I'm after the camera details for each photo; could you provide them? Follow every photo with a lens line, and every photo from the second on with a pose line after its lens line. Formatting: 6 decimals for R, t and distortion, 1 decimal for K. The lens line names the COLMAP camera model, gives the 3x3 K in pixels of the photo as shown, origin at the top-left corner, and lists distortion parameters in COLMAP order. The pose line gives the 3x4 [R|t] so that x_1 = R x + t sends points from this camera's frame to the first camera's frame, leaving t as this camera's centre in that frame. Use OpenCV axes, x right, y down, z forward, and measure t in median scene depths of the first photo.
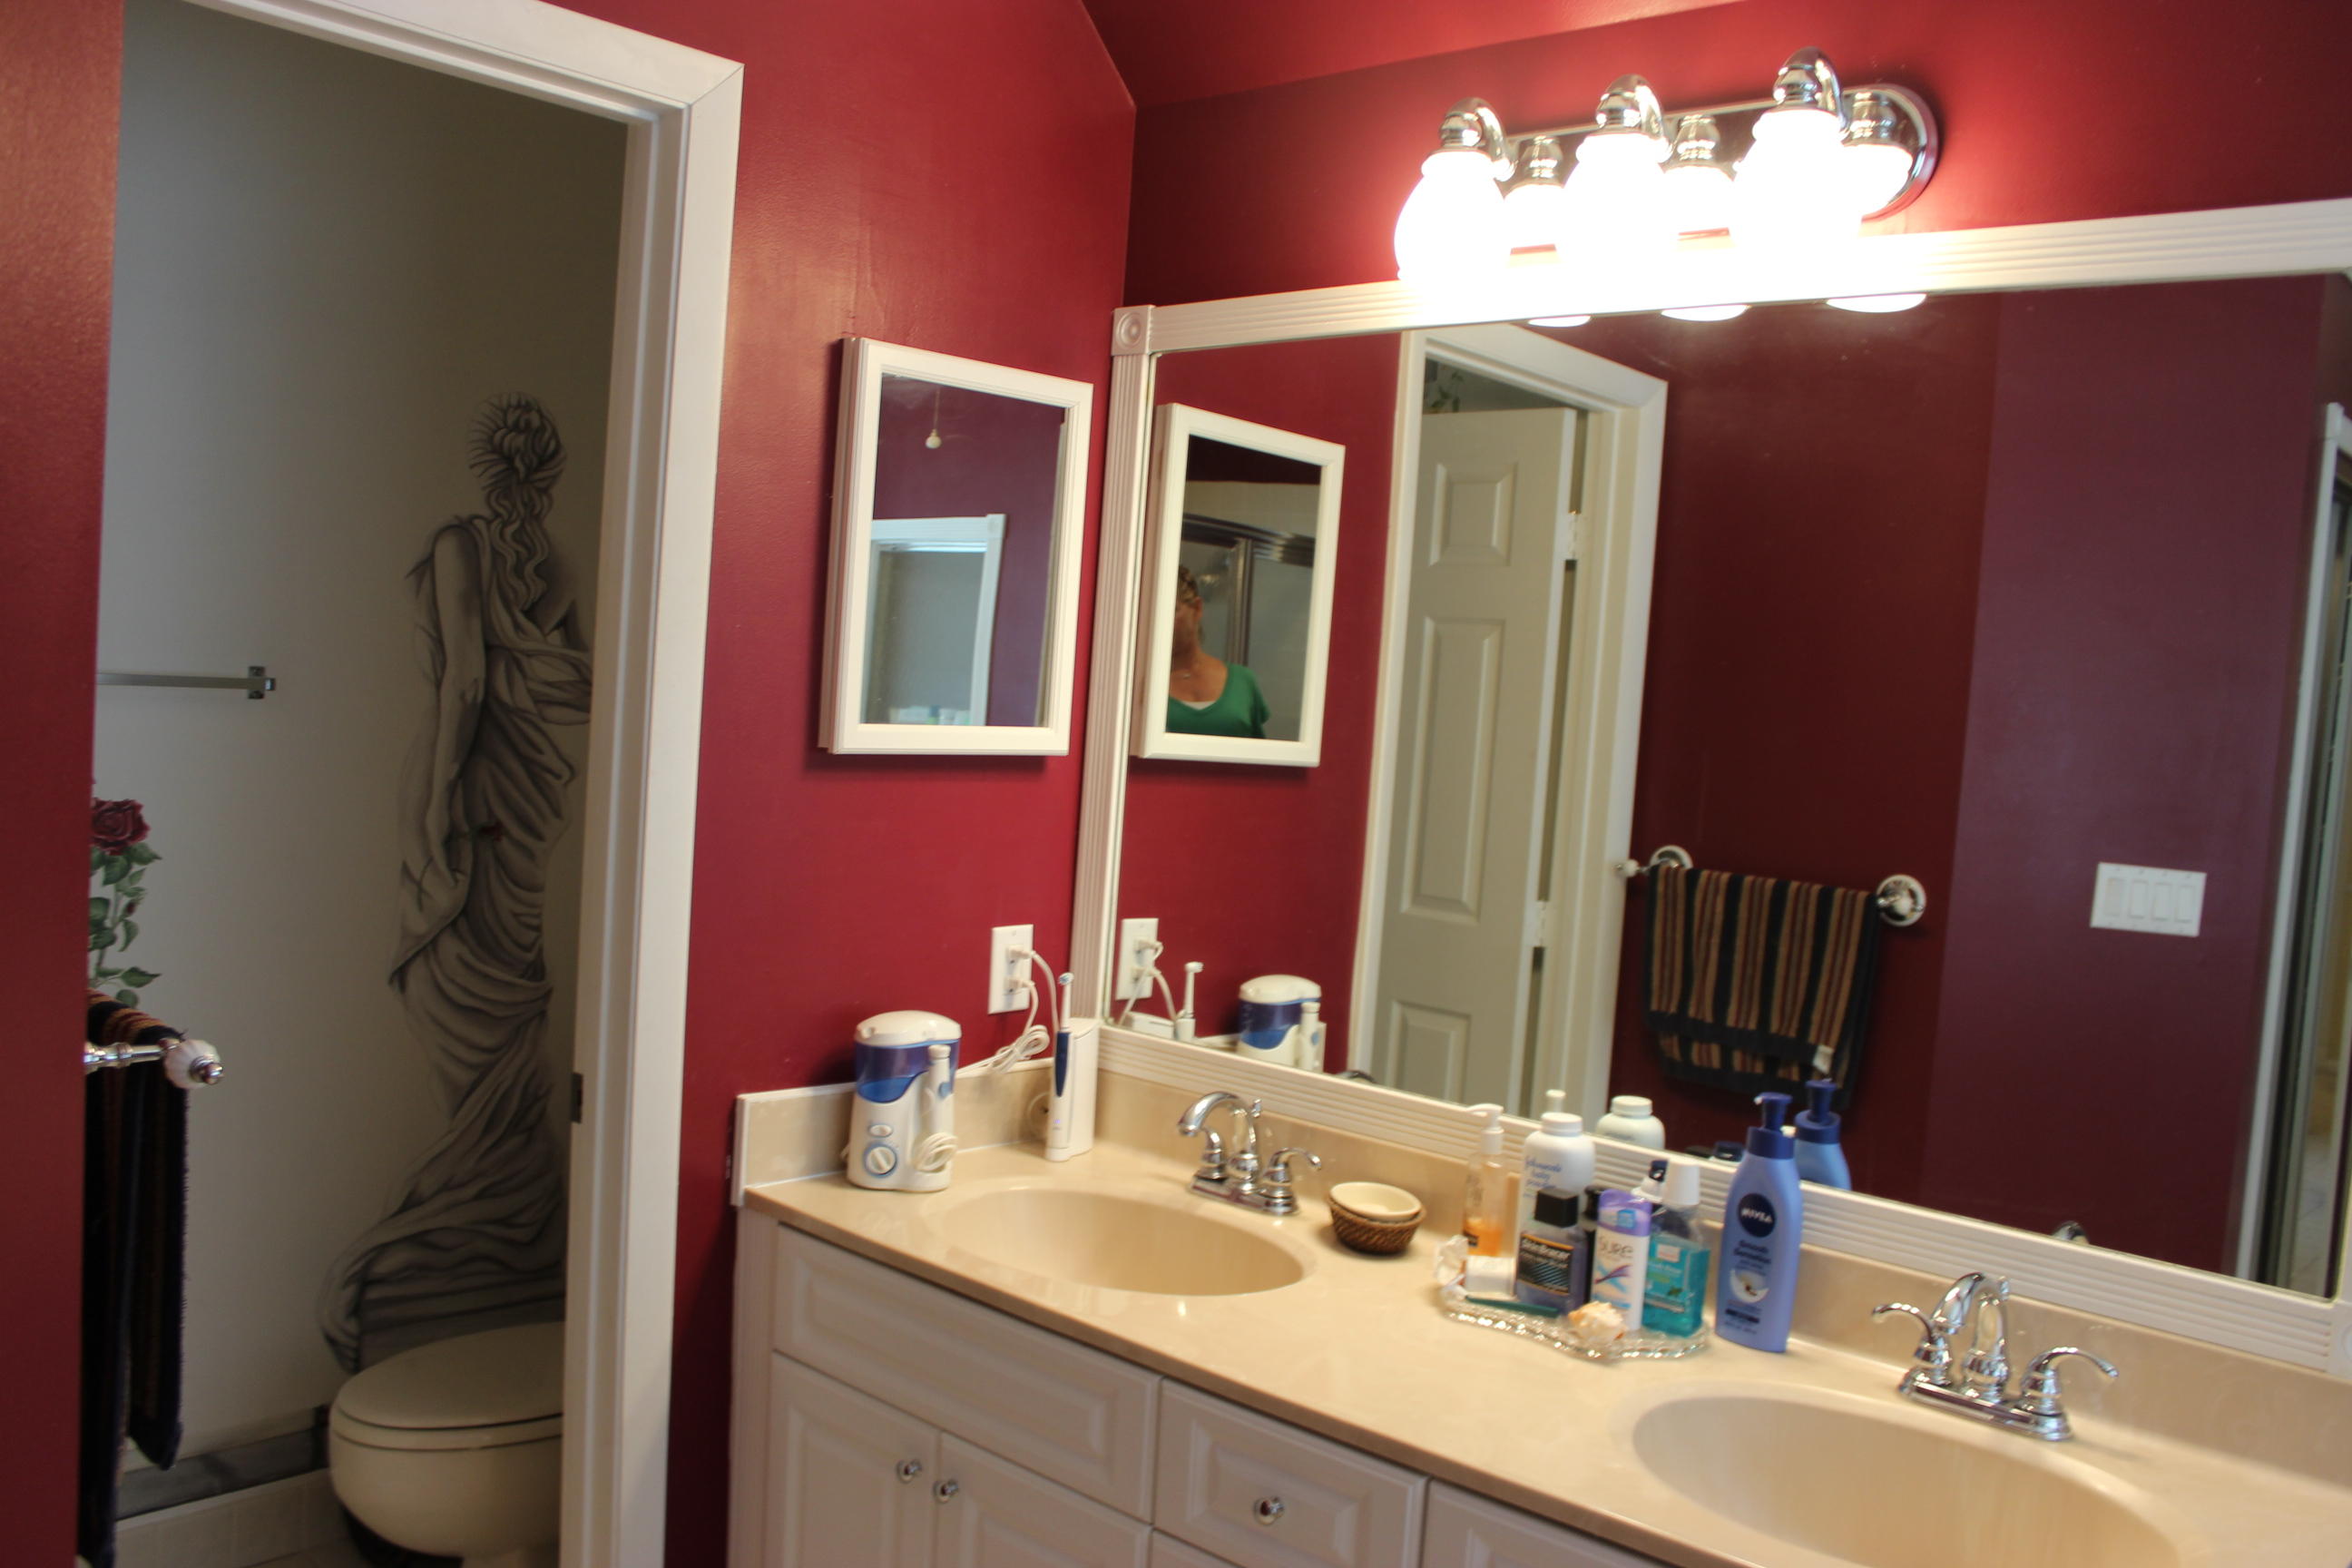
lens RADIAL K [[1975.3, 0, 1172.7], [0, 1975.3, 785.7], [0, 0, 1]] dist [-0.114487, 0.050421]
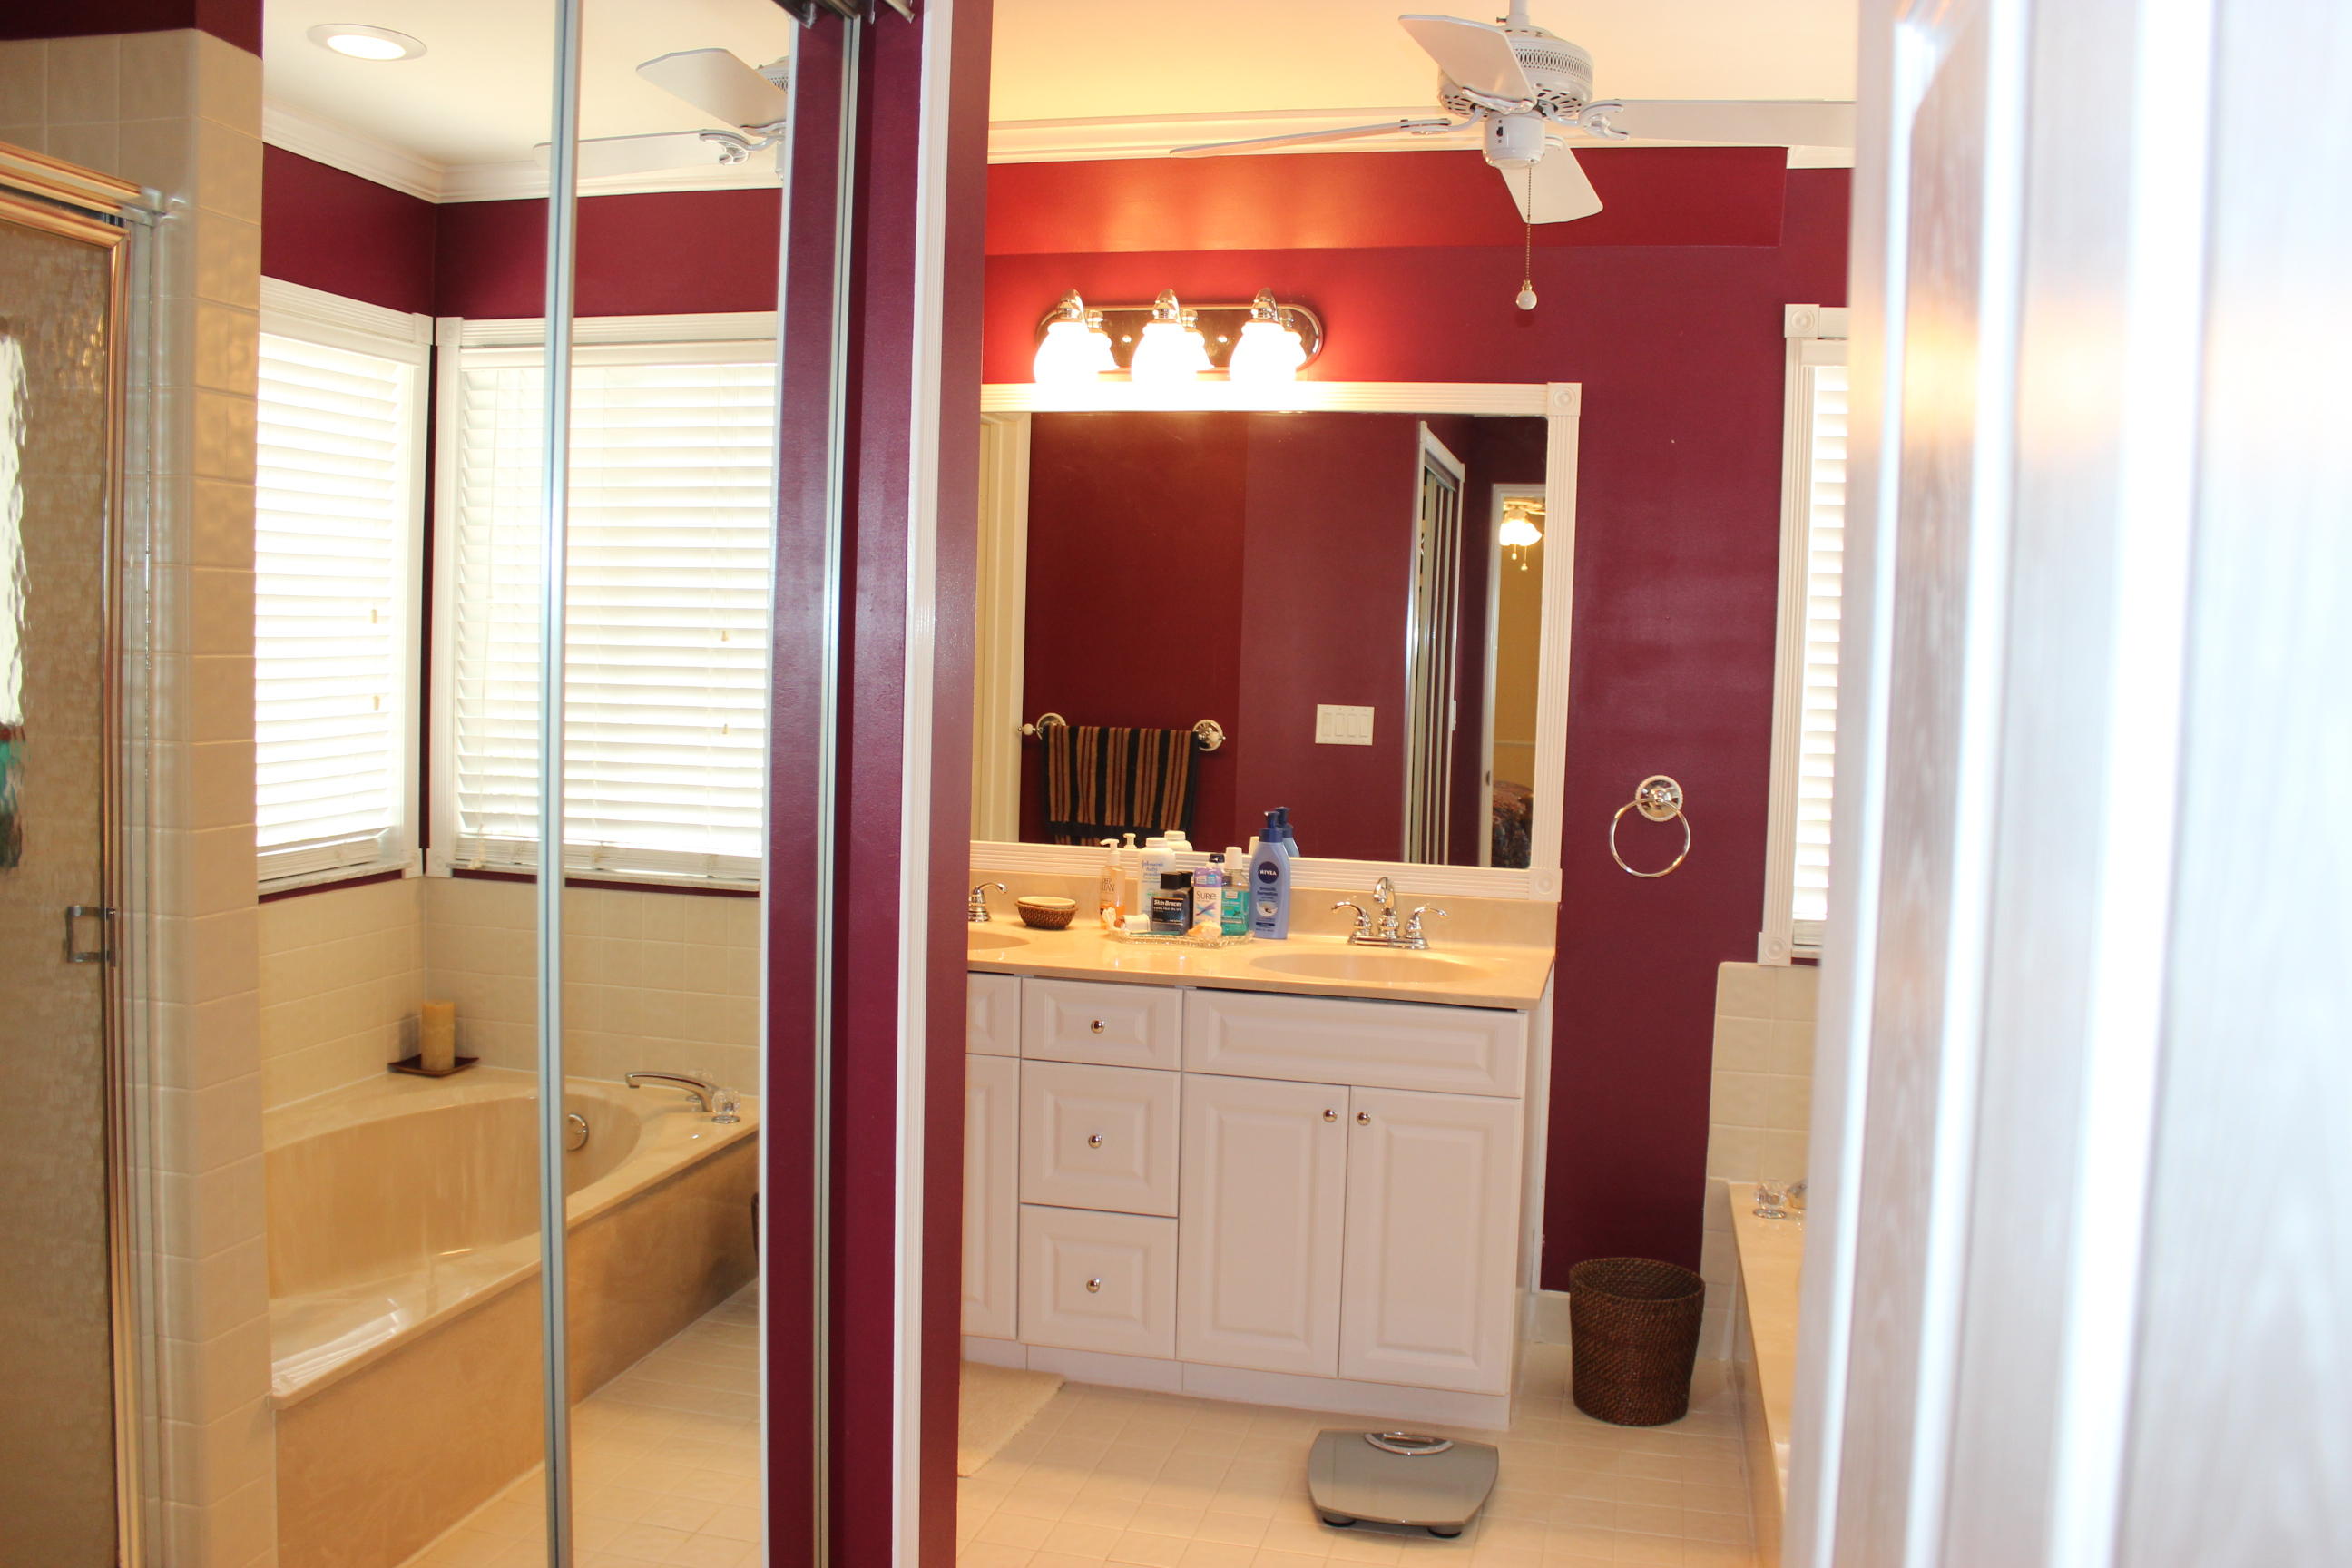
lens RADIAL K [[1975.3, 0, 1179.9], [0, 1975.3, 780.6], [0, 0, 1]] dist [-0.114487, 0.050421]
pose [[0.883595, -0.078478, 0.461628, -0.671148], [0.058830, 0.996649, 0.056829, 0.004834], [-0.464541, -0.023056, 0.885251, -0.714553]]
